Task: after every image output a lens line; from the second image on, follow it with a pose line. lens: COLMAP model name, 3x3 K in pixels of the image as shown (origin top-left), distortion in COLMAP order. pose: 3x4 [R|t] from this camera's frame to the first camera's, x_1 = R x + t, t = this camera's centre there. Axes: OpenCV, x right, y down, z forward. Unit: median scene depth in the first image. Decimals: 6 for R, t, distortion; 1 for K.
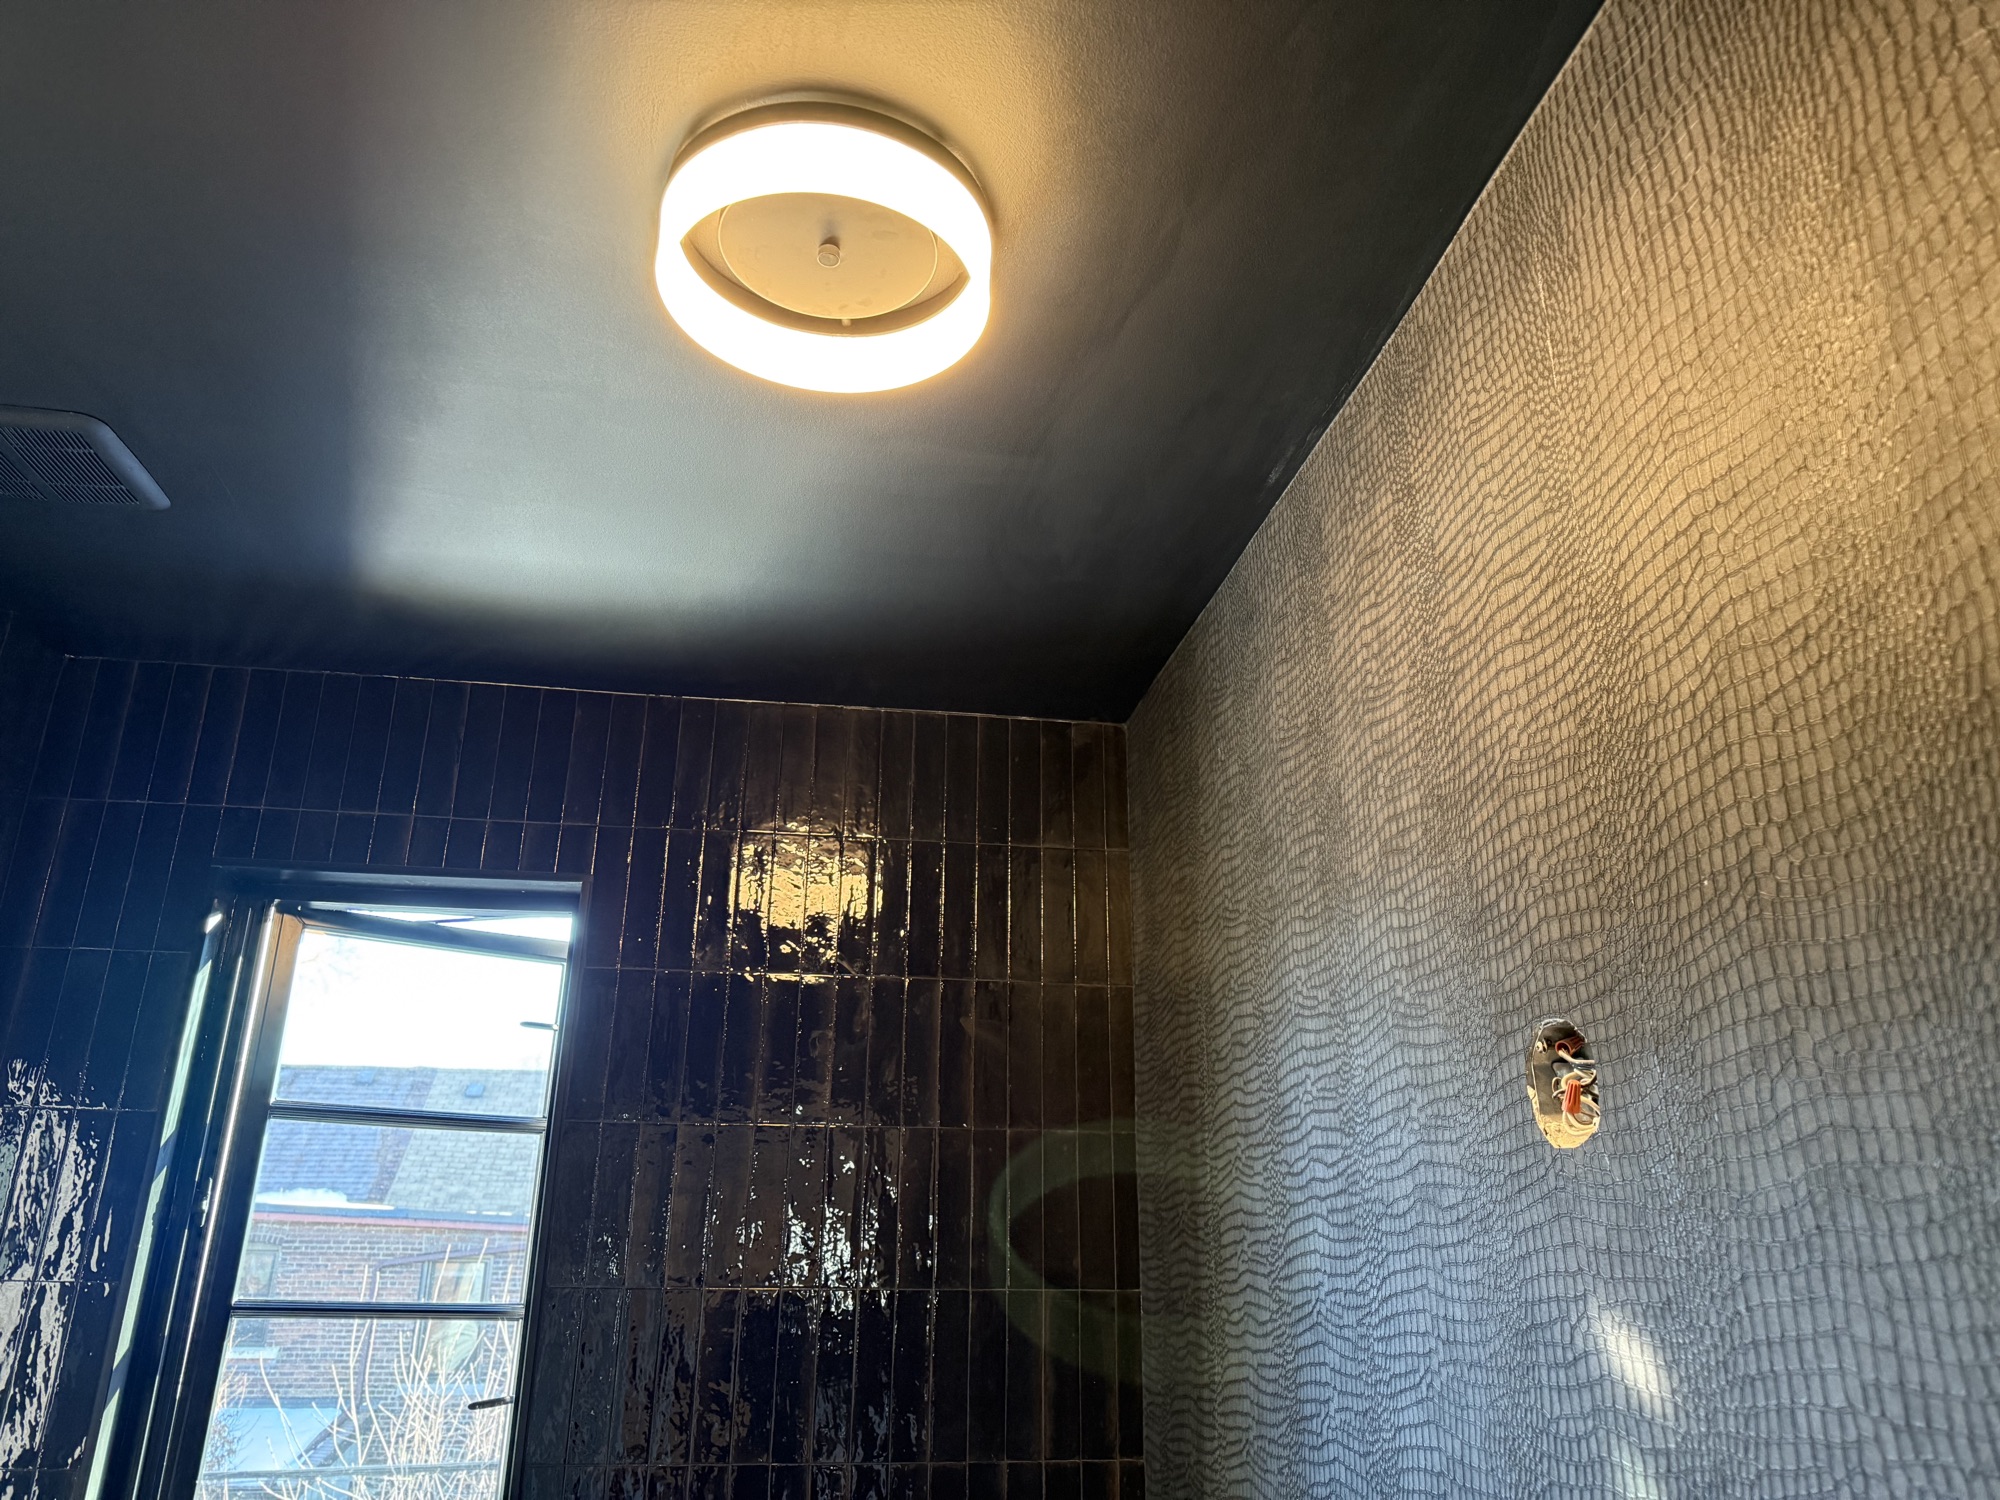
lens RADIAL K [[1414.3, 0, 1000.0], [0, 1414.3, 750.0], [0, 0, 1]] dist [-0.001288, -0.007141]
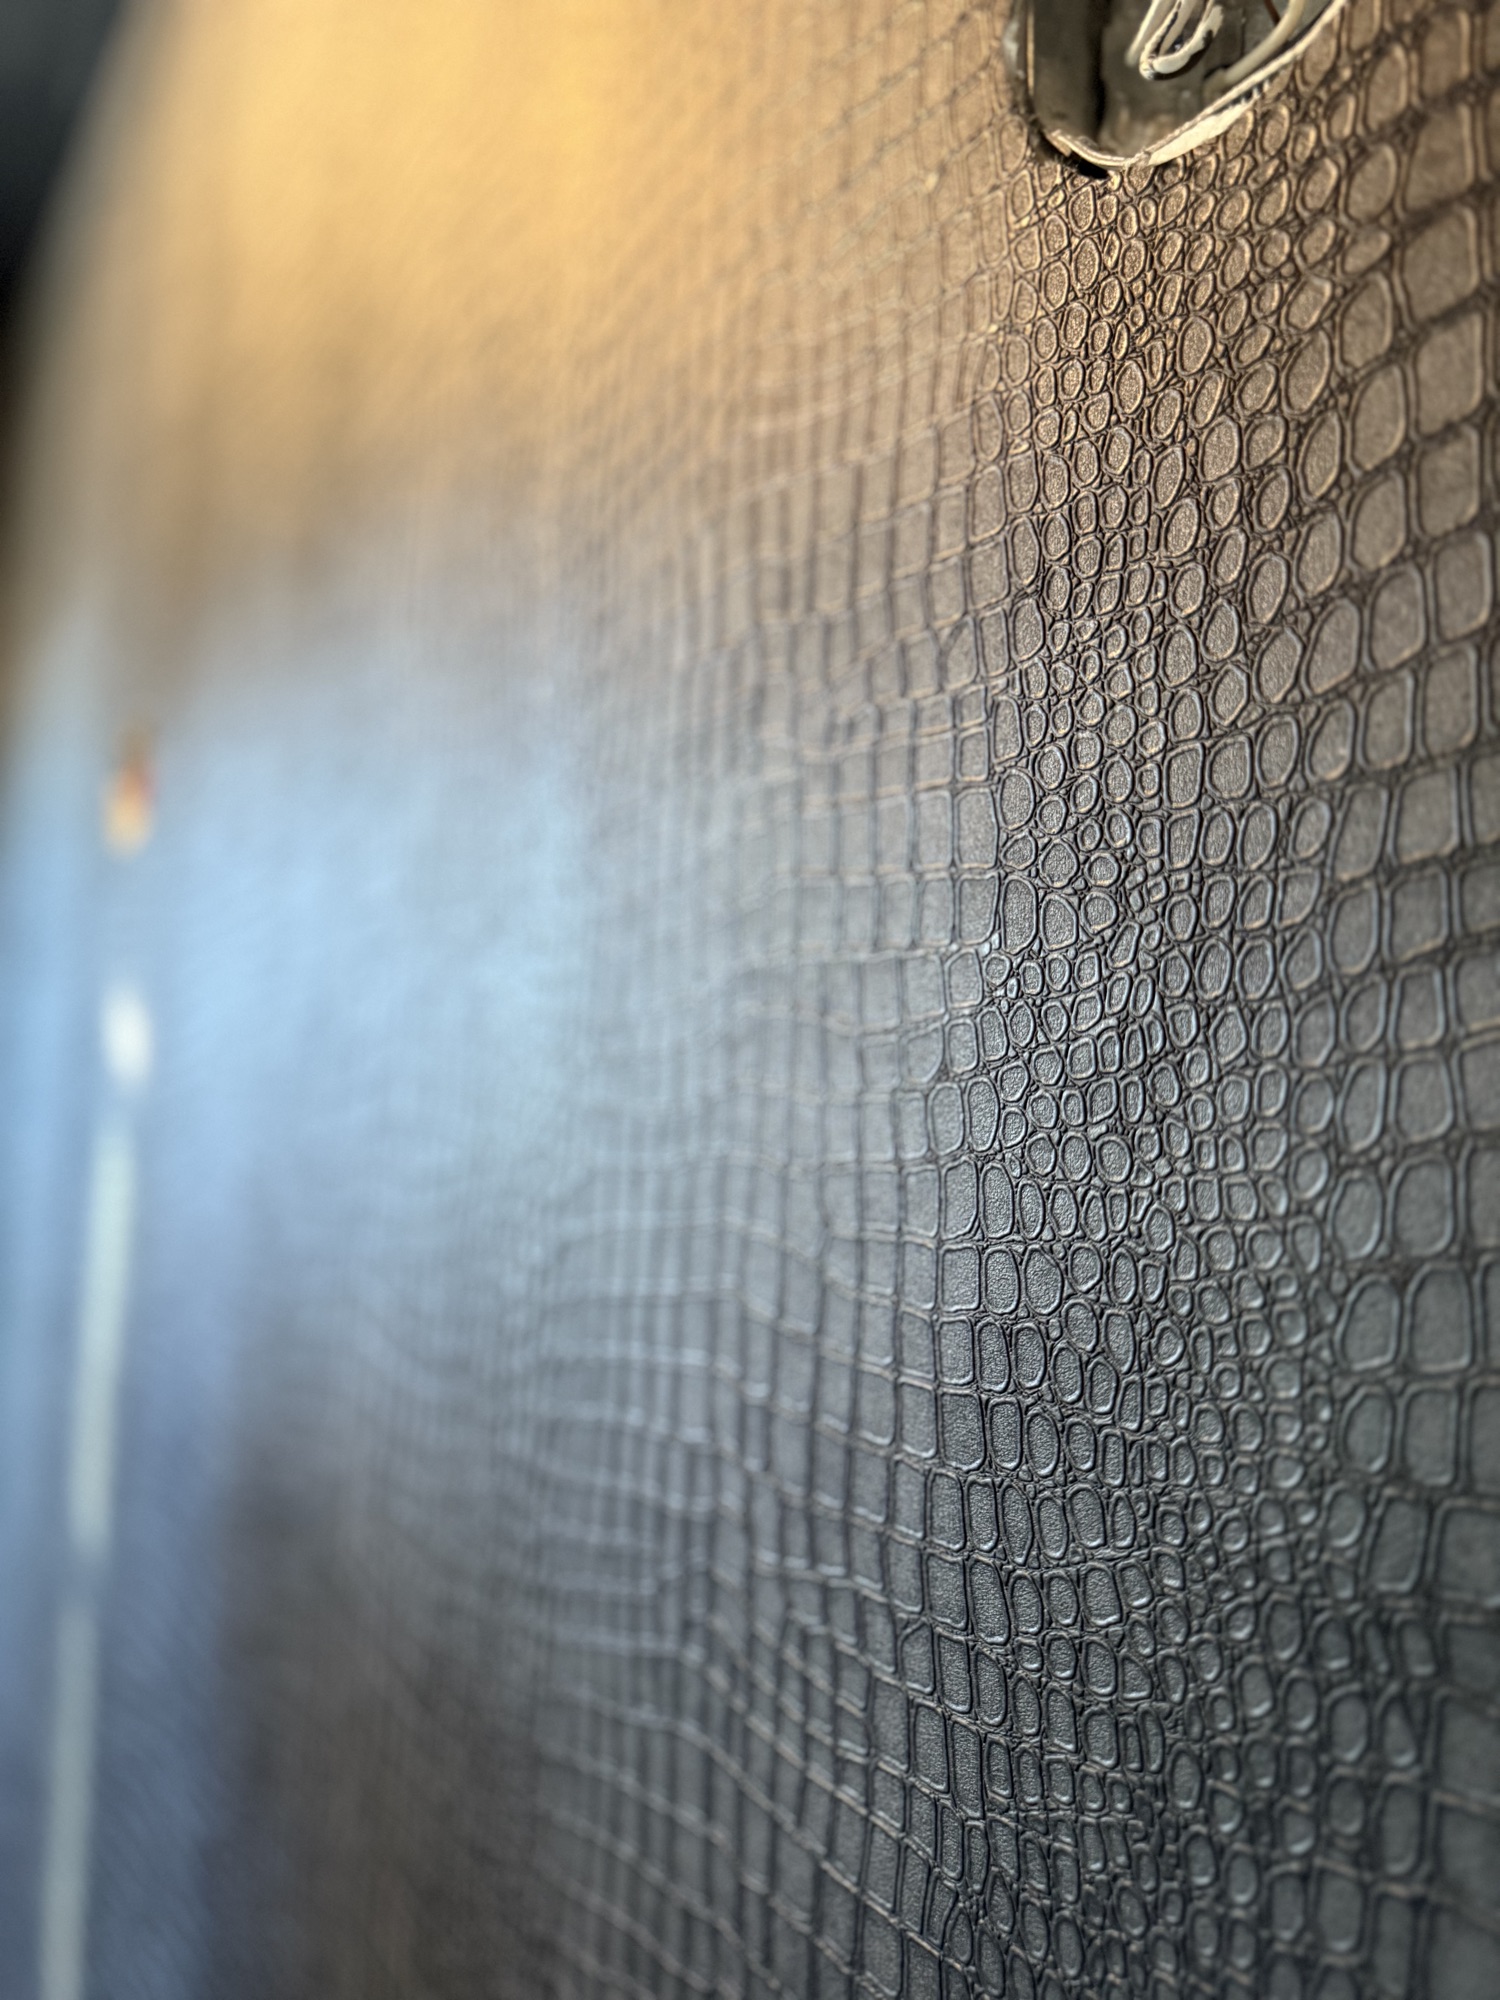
lens RADIAL K [[1414.3, 0, 750.0], [0, 1414.3, 1000.0], [0, 0, 1]] dist [-0.001288, -0.007141]
pose [[0.898387, 0.072828, 0.433125, 0.424277], [-0.182642, 0.958793, 0.217618, 0.231610], [-0.399428, -0.274612, 0.874669, 0.661941]]
